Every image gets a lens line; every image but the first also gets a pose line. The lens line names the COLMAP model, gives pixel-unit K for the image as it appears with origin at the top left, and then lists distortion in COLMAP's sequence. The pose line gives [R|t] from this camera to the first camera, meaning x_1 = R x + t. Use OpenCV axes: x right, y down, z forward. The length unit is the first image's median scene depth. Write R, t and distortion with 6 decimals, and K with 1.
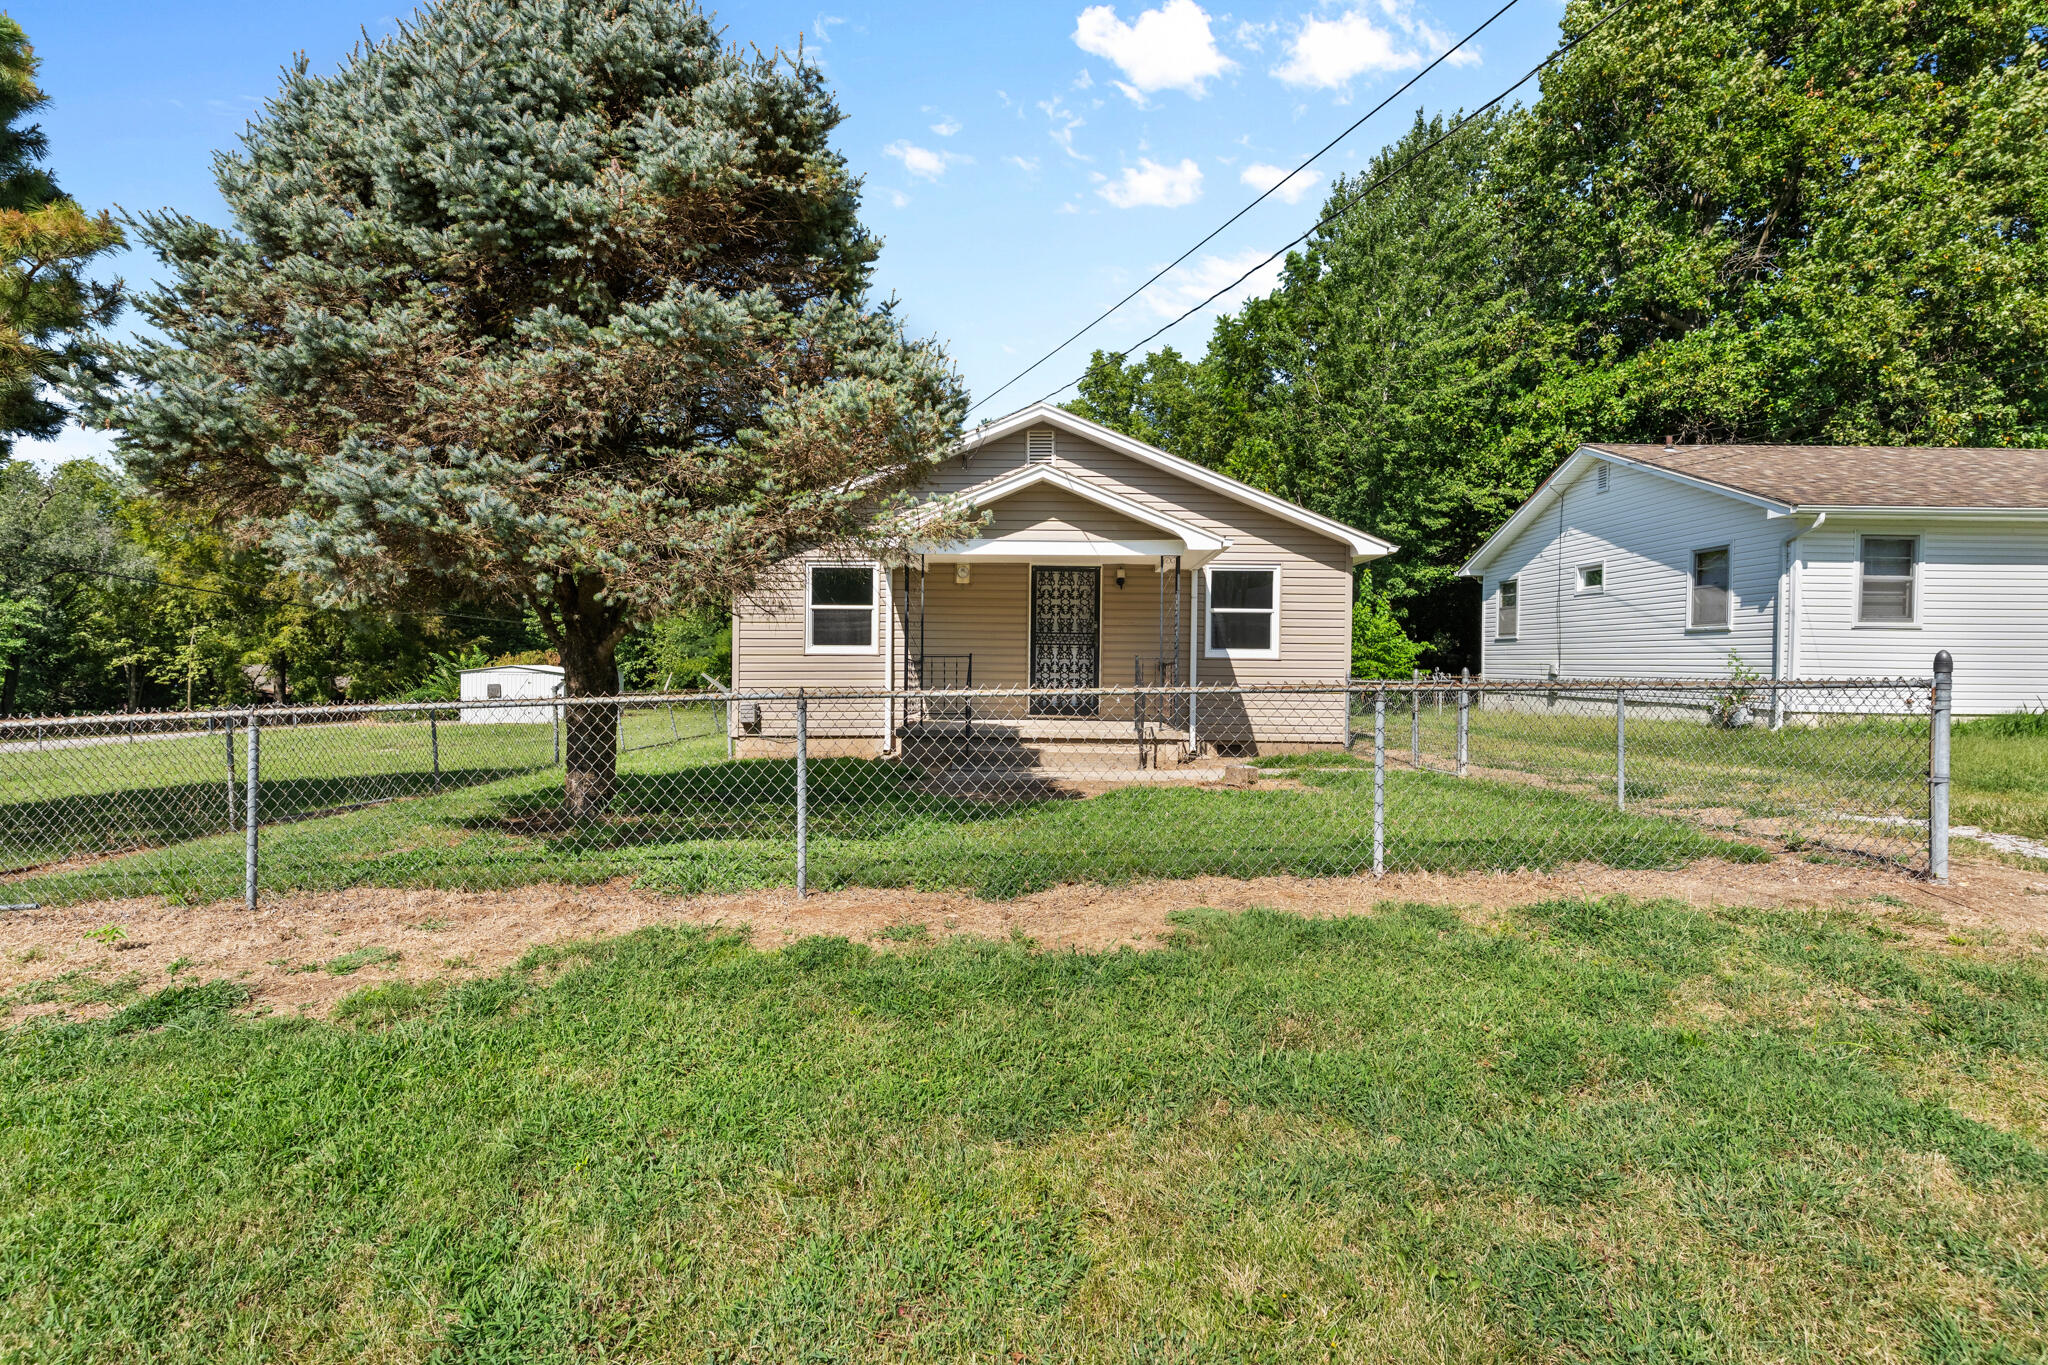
lens RADIAL K [[977.0, 0, 1024.7], [0, 977.0, 670.8], [0, 0, 1]] dist [-0.003201, -0.000109]
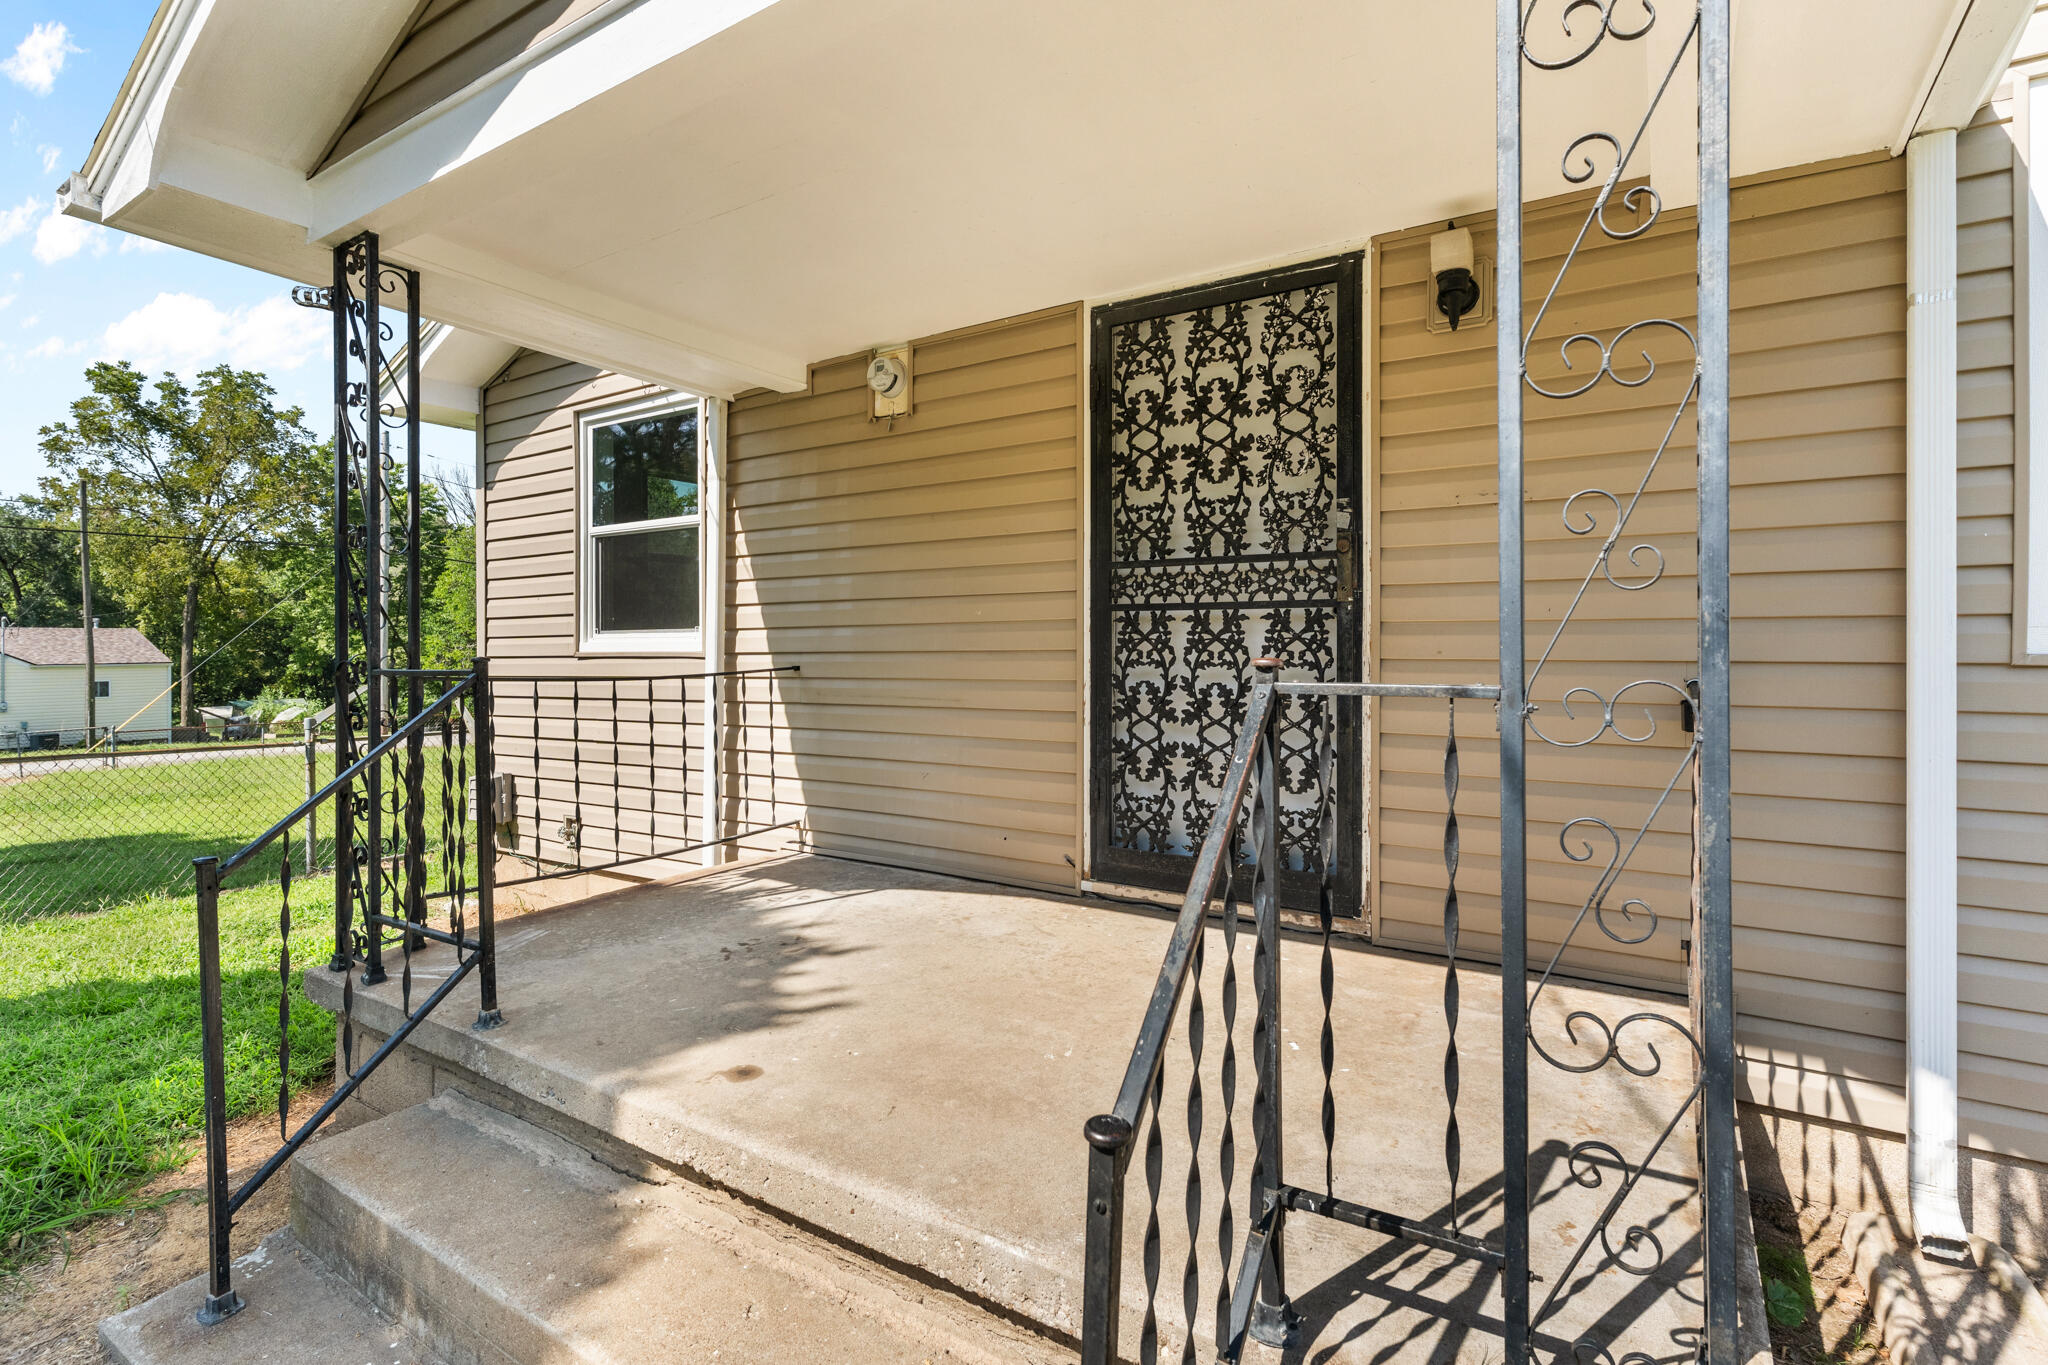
lens RADIAL K [[977.0, 0, 1014.2], [0, 977.0, 649.3], [0, 0, 1]] dist [-0.003201, -0.000109]
pose [[0.818904, -0.007477, -0.573882, 0.139410], [0.003610, 0.999962, -0.007877, -0.014338], [0.573919, 0.004379, 0.818900, 0.772098]]
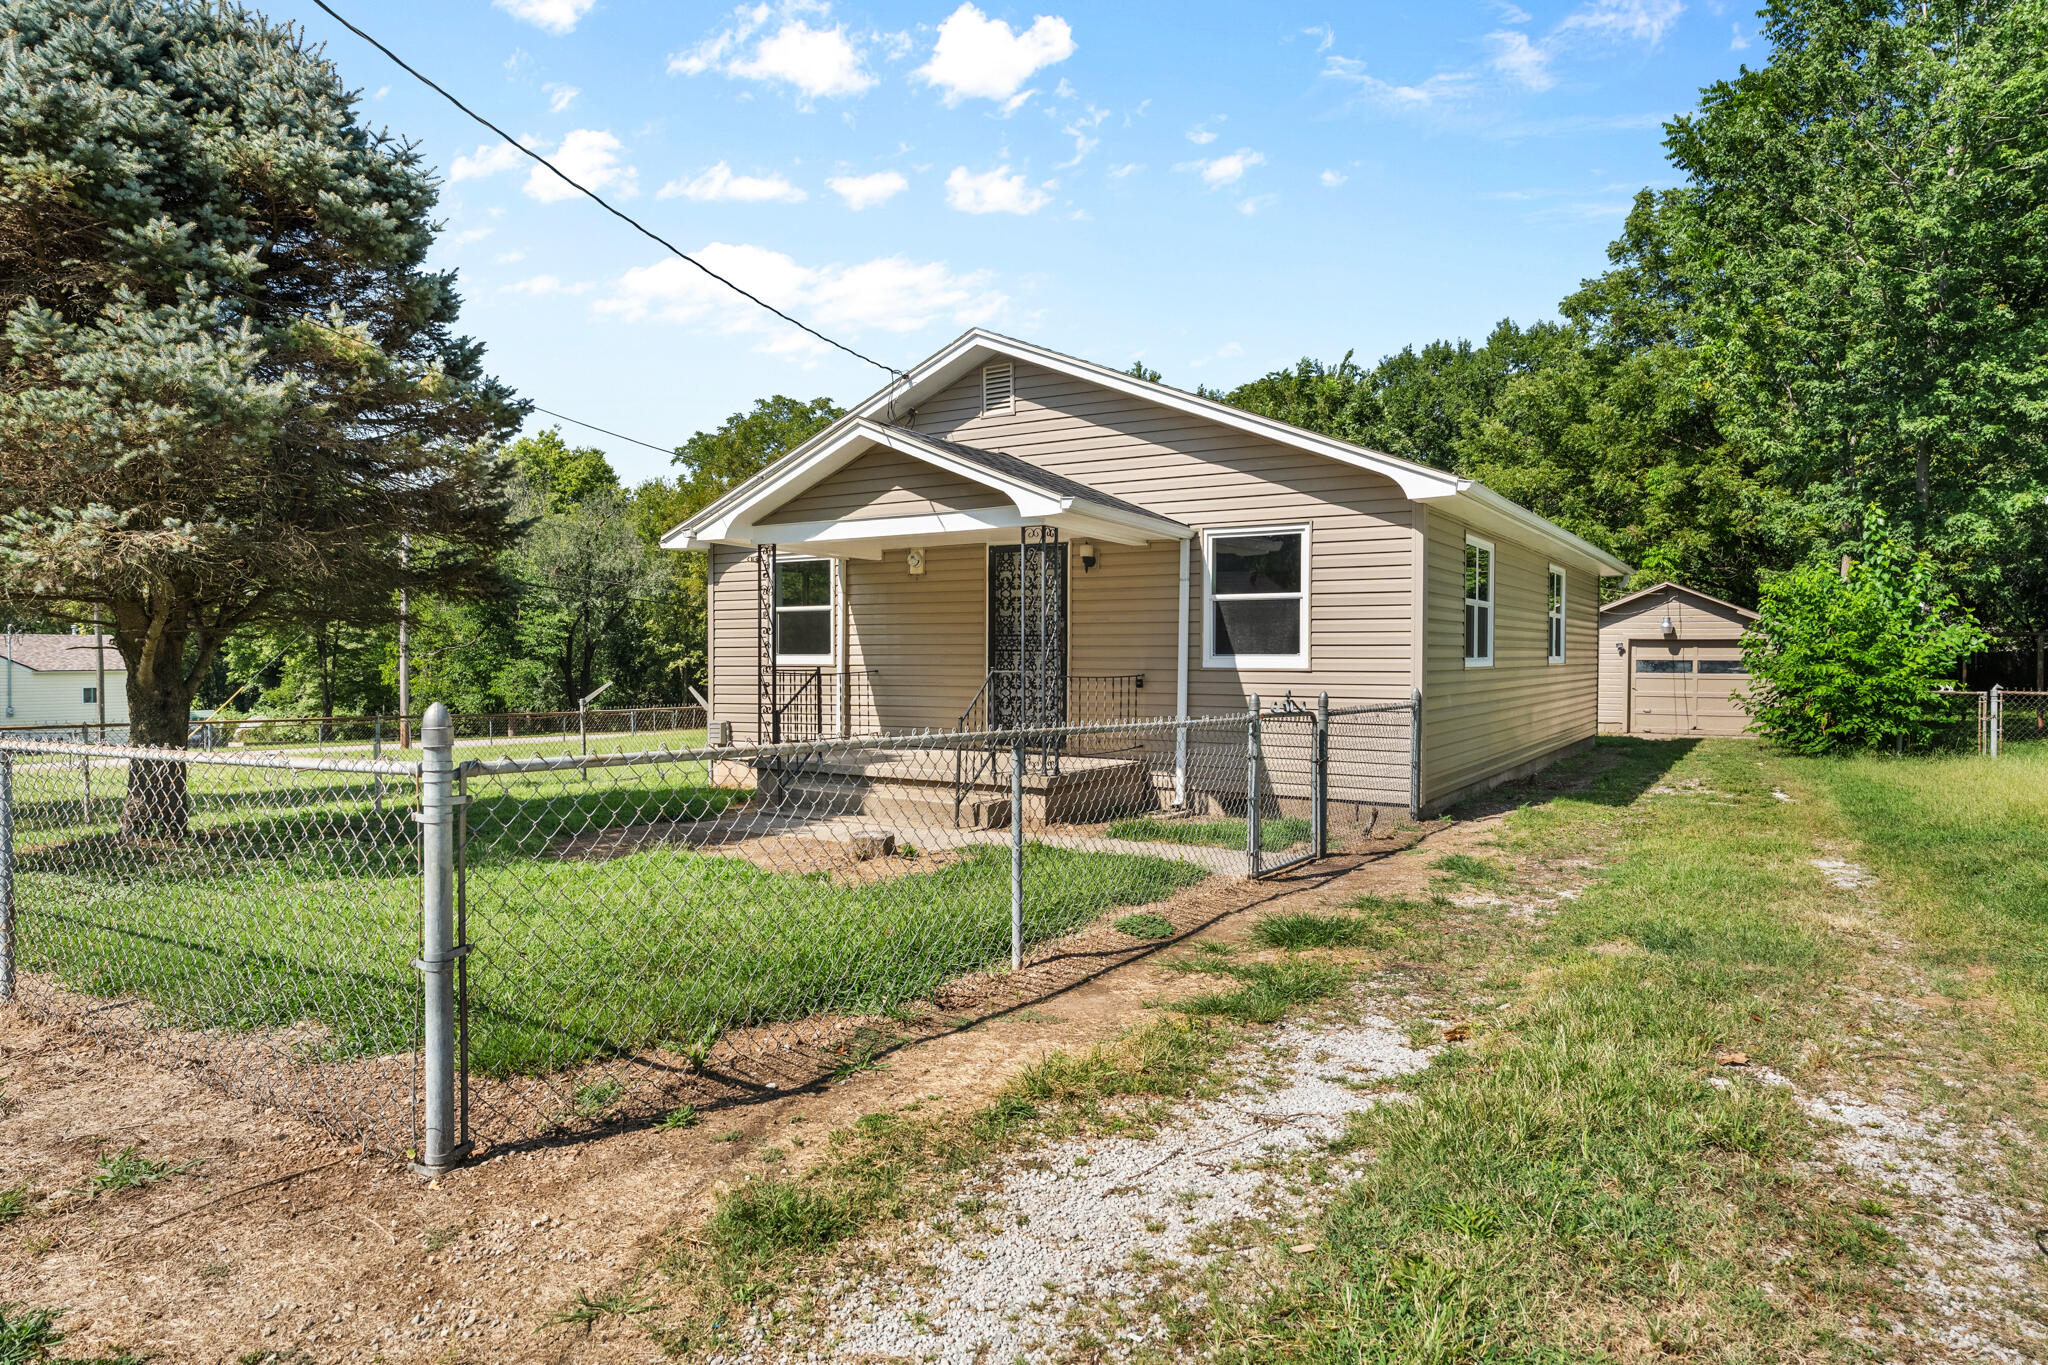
lens RADIAL K [[1242.6, 0, 1024.5], [0, 1242.6, 688.1], [0, 0, 1]] dist [0.004745, 0.000087]
pose [[0.826753, 0.009014, -0.562493, 0.569032], [-0.001043, 0.999894, 0.014492, -0.011888], [0.562564, -0.011394, 0.826675, 0.220586]]
